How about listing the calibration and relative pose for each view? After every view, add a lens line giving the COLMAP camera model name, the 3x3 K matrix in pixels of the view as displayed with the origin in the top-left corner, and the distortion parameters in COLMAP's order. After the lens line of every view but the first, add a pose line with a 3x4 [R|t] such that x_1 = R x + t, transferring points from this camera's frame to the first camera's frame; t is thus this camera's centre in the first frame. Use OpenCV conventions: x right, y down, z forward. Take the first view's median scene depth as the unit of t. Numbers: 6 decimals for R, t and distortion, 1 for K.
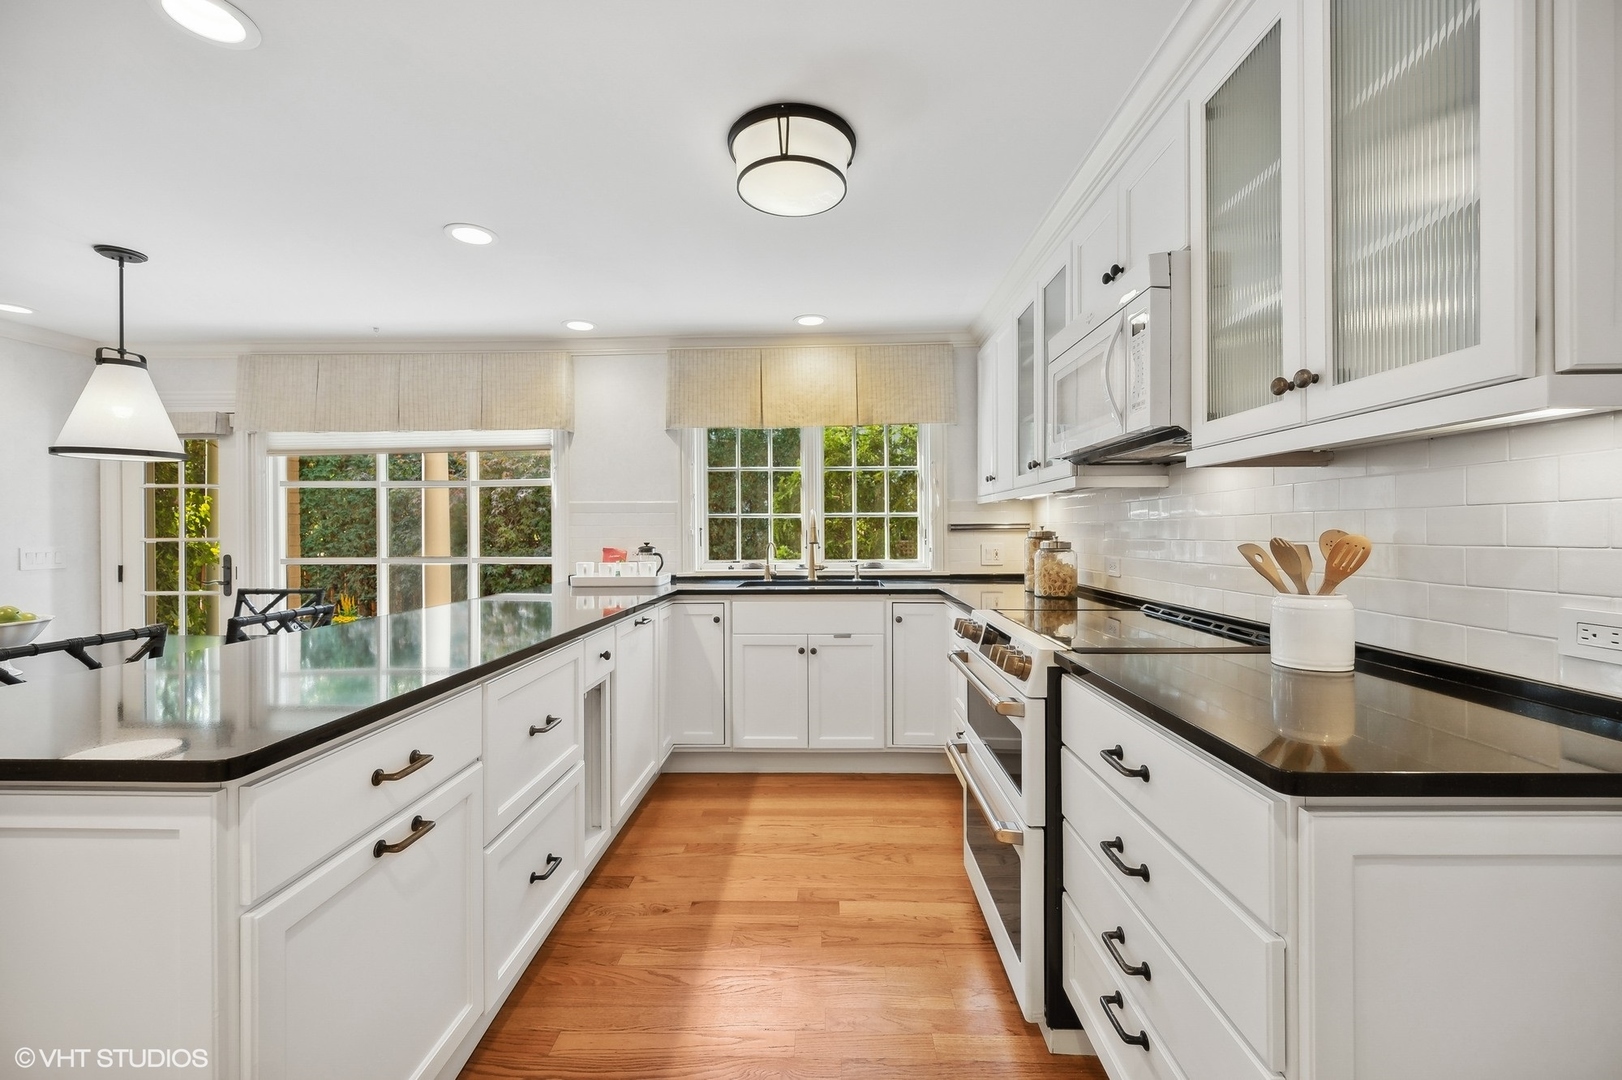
lens RADIAL K [[653.1, 0, 816.5], [0, 653.1, 534.1], [0, 0, 1]] dist [0.001189, 0.000034]
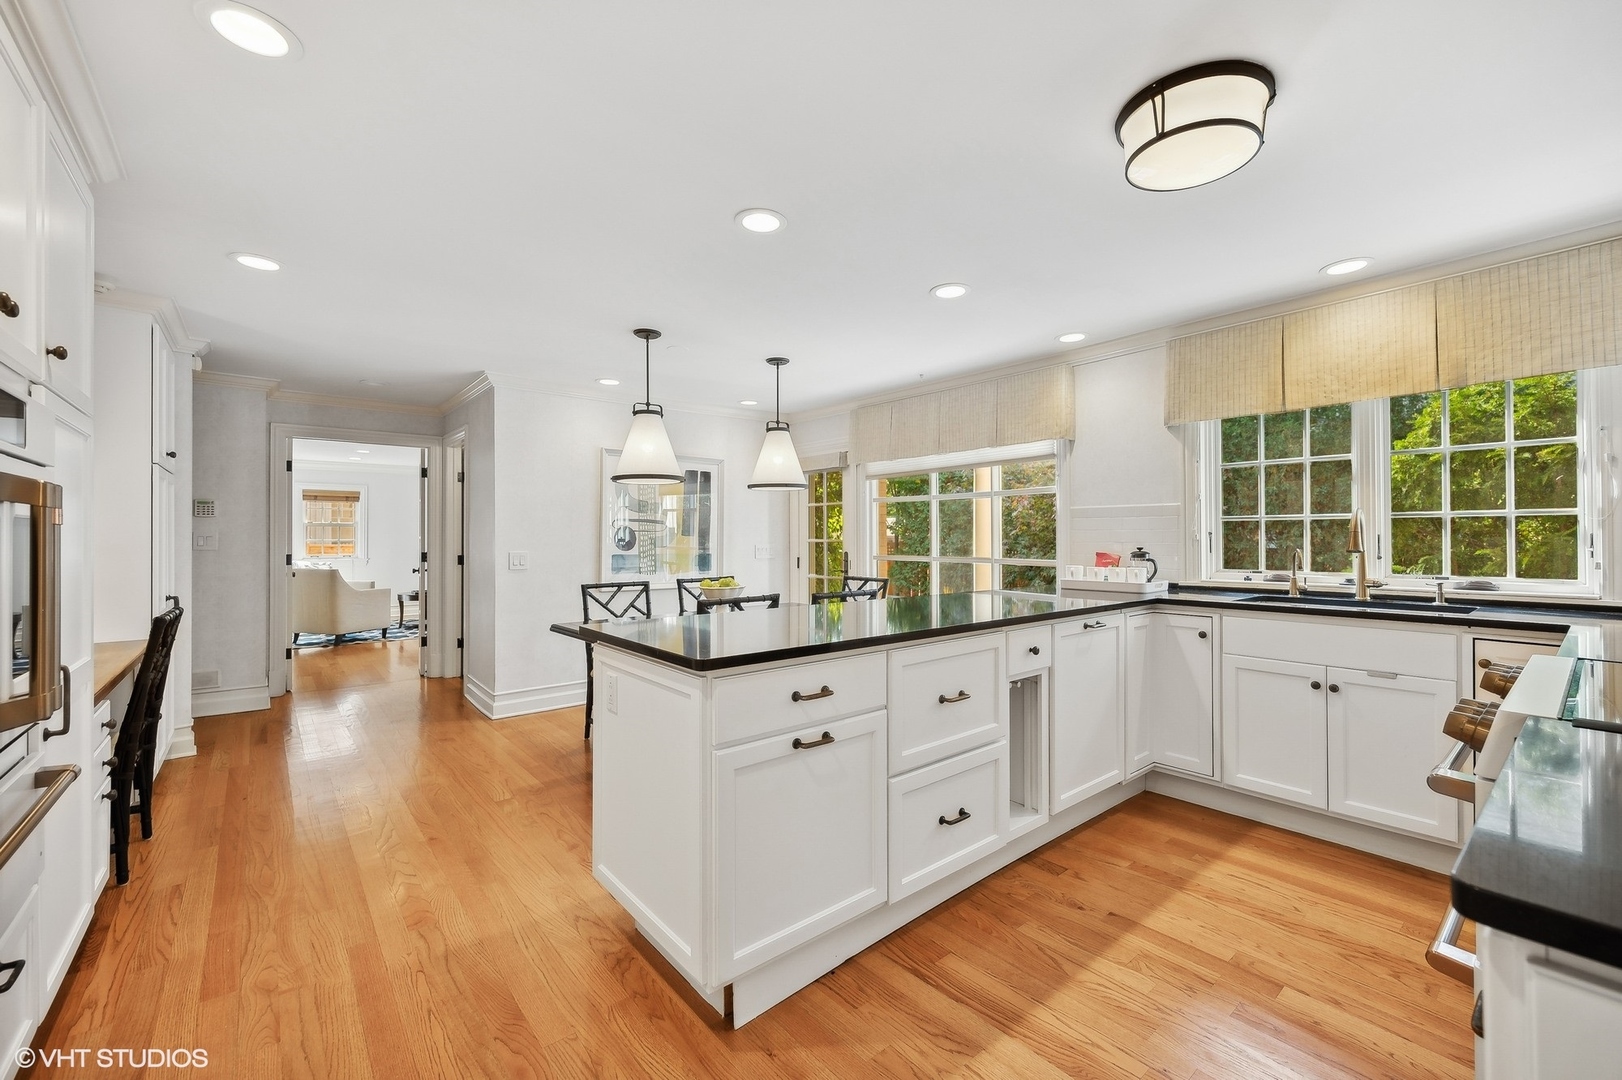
lens RADIAL K [[671.2, 0, 828.8], [0, 671.2, 534.6], [0, 0, 1]] dist [-0.001653, -0.000351]
pose [[0.663981, 0.000996, -0.747748, 0.172766], [-0.005457, 0.999979, -0.003513, -0.000104], [0.747729, 0.006413, 0.663973, 0.004917]]
